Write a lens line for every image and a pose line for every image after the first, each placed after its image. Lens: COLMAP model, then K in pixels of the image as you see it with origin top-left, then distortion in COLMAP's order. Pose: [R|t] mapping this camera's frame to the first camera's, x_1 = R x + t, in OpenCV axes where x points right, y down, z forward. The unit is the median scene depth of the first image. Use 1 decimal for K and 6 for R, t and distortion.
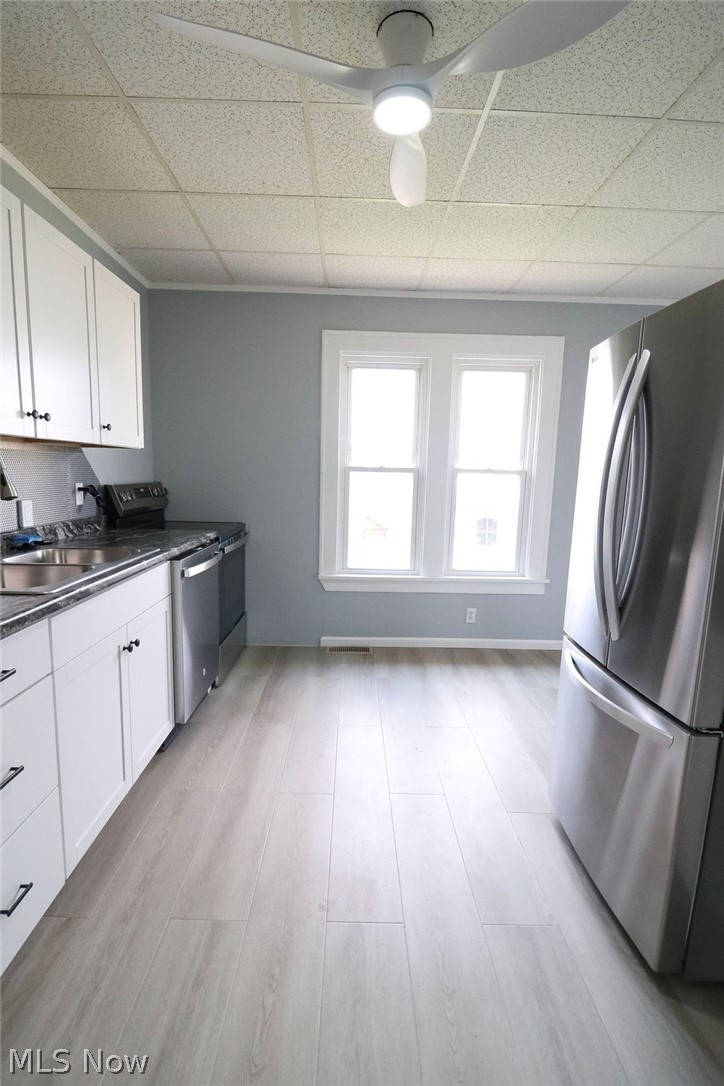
lens RADIAL K [[519.0, 0, 362.0], [0, 519.0, 543.0], [0, 0, 1]] dist [0.004656, -0.012985]
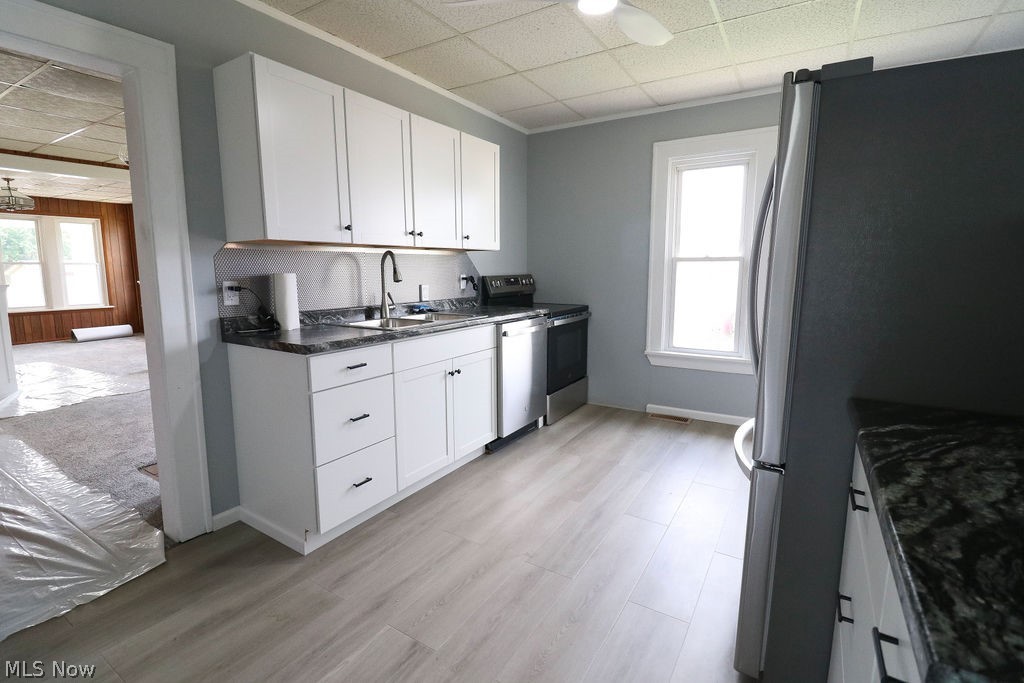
lens RADIAL K [[476.0, 0, 510.8], [0, 476.0, 330.4], [0, 0, 1]] dist [0.003013, -0.012286]
pose [[0.837949, 0.042479, -0.544092, 0.320983], [-0.048159, 0.998832, 0.003813, 0.034485], [0.543619, 0.023007, 0.839017, -0.095496]]
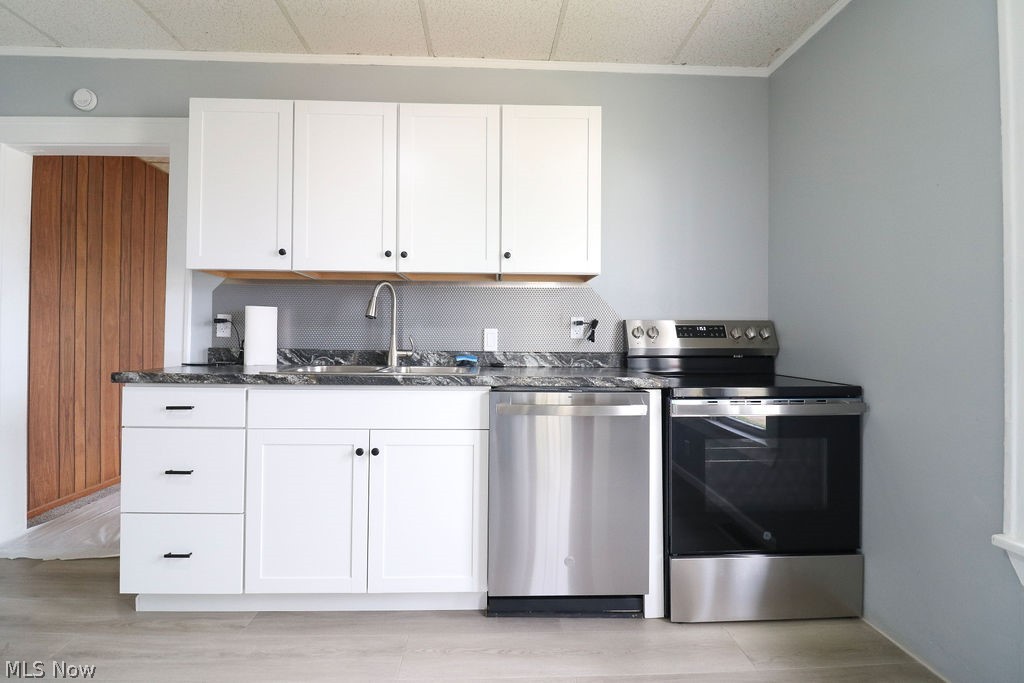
lens RADIAL K [[476.0, 0, 510.8], [0, 476.0, 330.4], [0, 0, 1]] dist [0.003013, -0.012286]
pose [[0.019700, -0.037326, -0.999109, 0.346646], [-0.143301, 0.988880, -0.039769, -0.031701], [0.989483, 0.143957, 0.014132, 0.794017]]
